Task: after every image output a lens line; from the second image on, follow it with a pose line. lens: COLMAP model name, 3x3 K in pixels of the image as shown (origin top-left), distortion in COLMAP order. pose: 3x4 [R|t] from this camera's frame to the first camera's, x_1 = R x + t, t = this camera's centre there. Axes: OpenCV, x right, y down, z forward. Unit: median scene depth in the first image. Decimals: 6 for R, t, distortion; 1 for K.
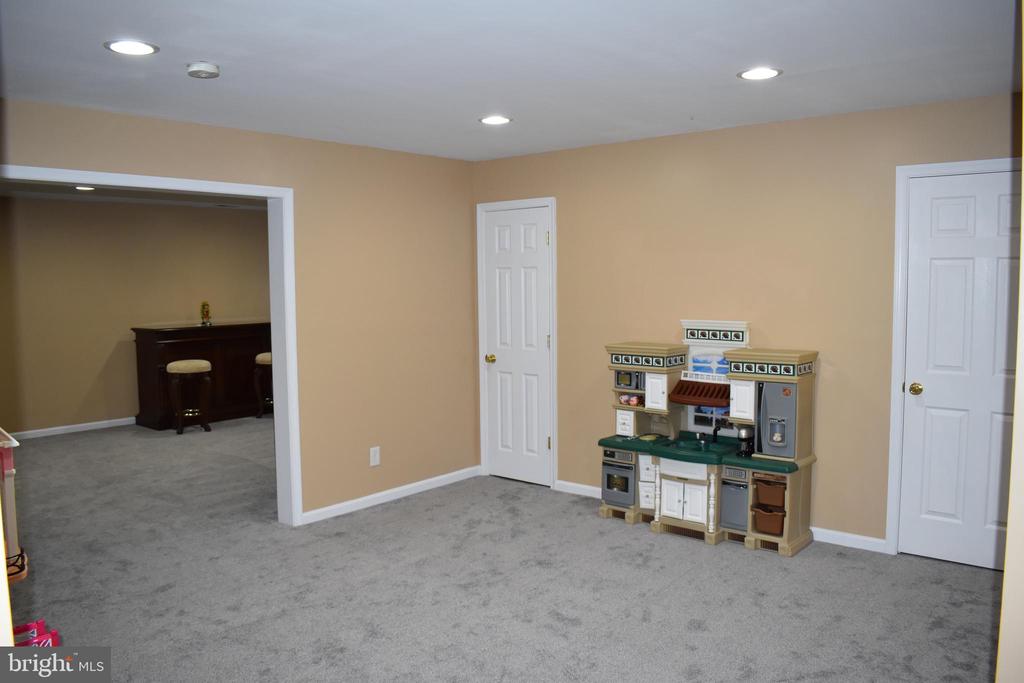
lens RADIAL K [[777.9, 0, 515.9], [0, 777.9, 341.3], [0, 0, 1]] dist [-0.107945, 0.020878]
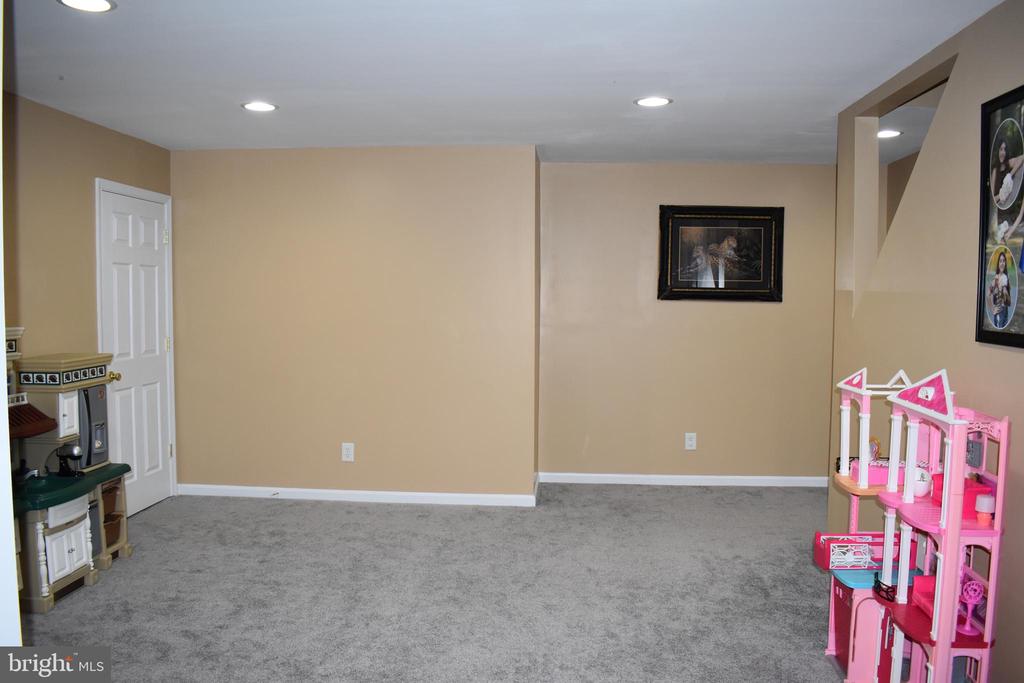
lens RADIAL K [[777.9, 0, 512.0], [0, 777.9, 348.8], [0, 0, 1]] dist [-0.107945, 0.020878]
pose [[-0.591608, -0.040724, 0.805196, -0.689971], [0.063241, 0.993302, 0.096704, -0.048111], [-0.803741, 0.108132, -0.585070, 1.092561]]
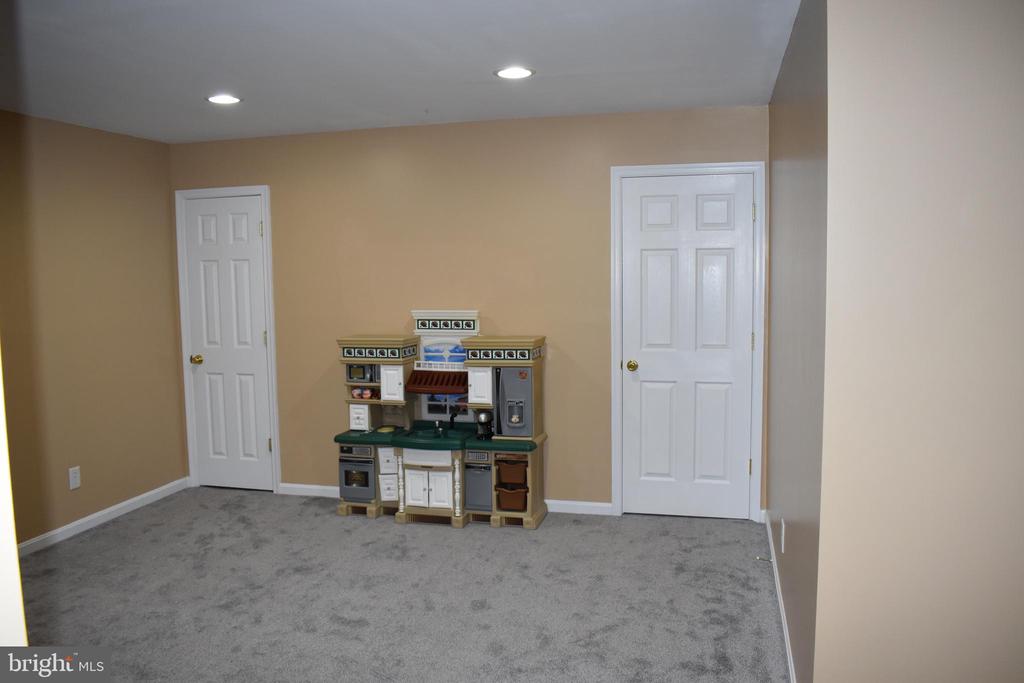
lens RADIAL K [[777.9, 0, 513.9], [0, 777.9, 341.4], [0, 0, 1]] dist [-0.107945, 0.020878]
pose [[0.901052, -0.041562, 0.431715, -0.116860], [0.038572, 0.999133, 0.015681, 0.001696], [-0.431993, 0.002522, 0.901874, 0.033303]]
